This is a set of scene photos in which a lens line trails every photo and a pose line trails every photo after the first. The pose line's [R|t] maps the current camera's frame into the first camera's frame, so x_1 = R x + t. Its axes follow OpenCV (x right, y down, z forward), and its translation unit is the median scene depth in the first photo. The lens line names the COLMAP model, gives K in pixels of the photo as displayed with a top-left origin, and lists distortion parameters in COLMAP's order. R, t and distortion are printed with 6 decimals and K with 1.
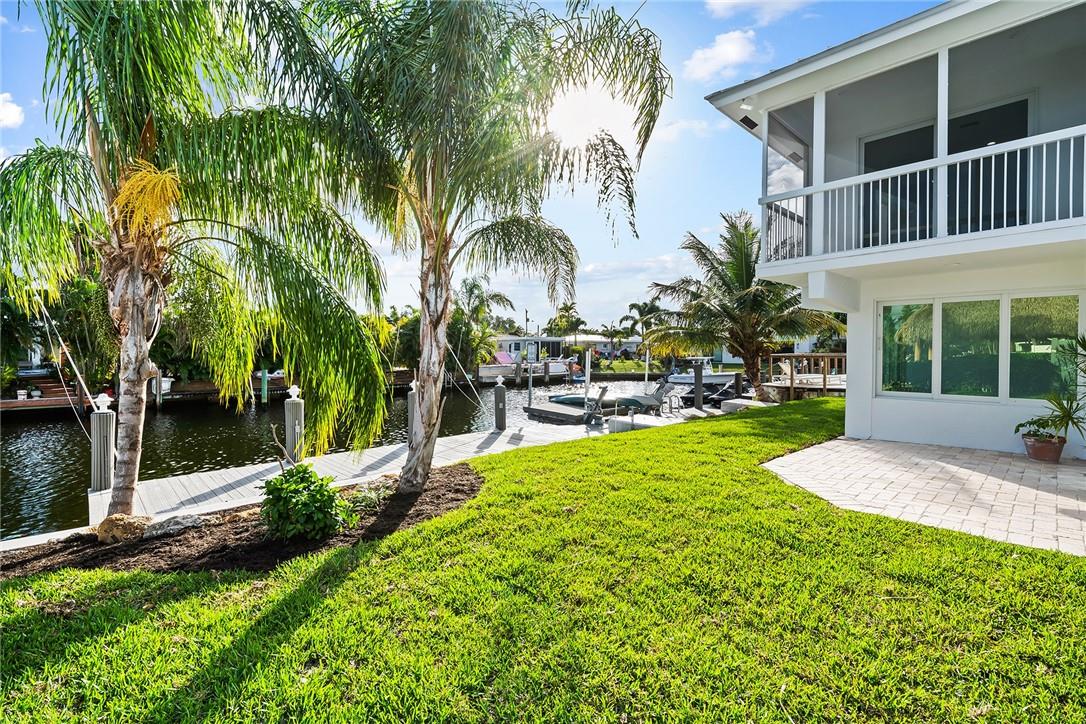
lens RADIAL K [[495.9, 0, 543.0], [0, 495.9, 362.0], [0, 0, 1]] dist [0.002615, 0.000646]
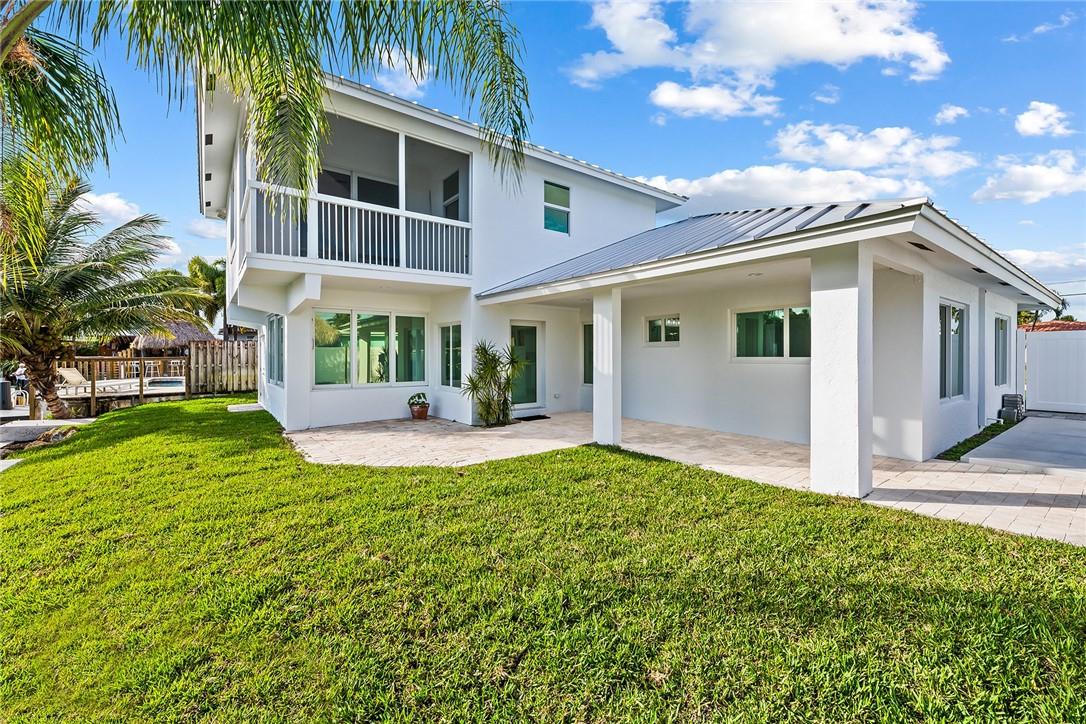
lens RADIAL K [[444.5, 0, 543.0], [0, 444.5, 362.0], [0, 0, 1]] dist [-0.001196, -0.000082]
pose [[0.109891, -0.012305, 0.993867, -0.326229], [0.023876, 0.999668, 0.009737, 0.007452], [-0.993657, 0.022660, 0.110148, 0.402546]]
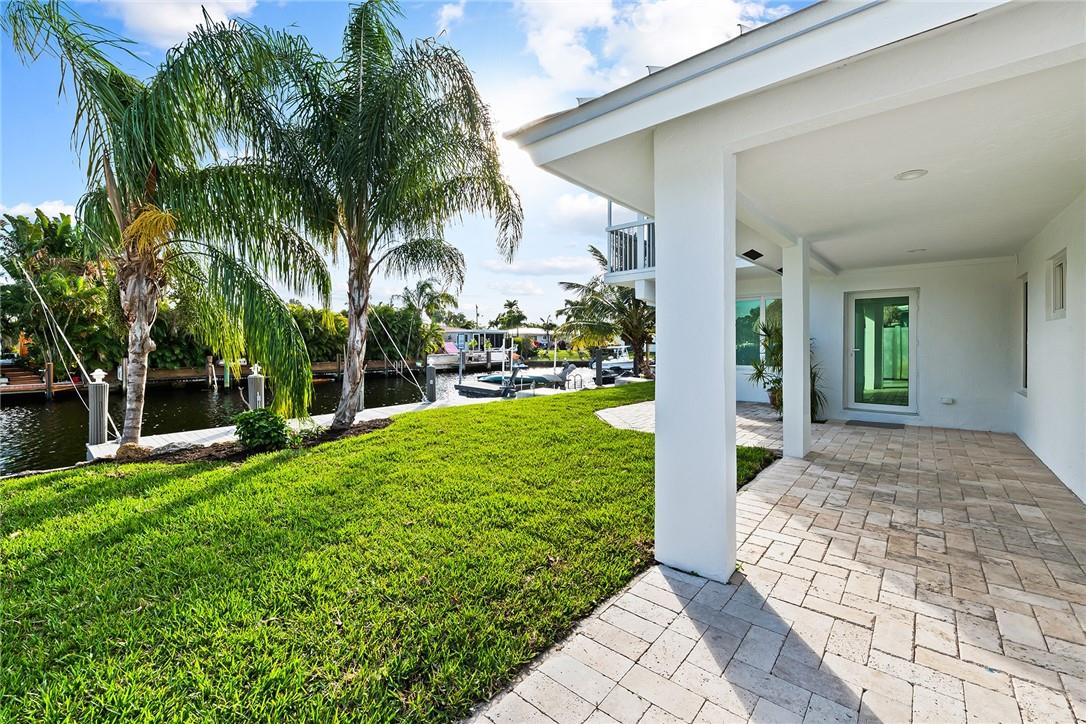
lens RADIAL K [[449.0, 0, 541.7], [0, 449.0, 347.4], [0, 0, 1]] dist [-0.000134, -0.000150]
pose [[0.994525, -0.004822, 0.104385, 0.123467], [0.006142, 0.999905, -0.012327, 0.027509], [-0.104316, 0.012901, 0.994461, -0.255832]]
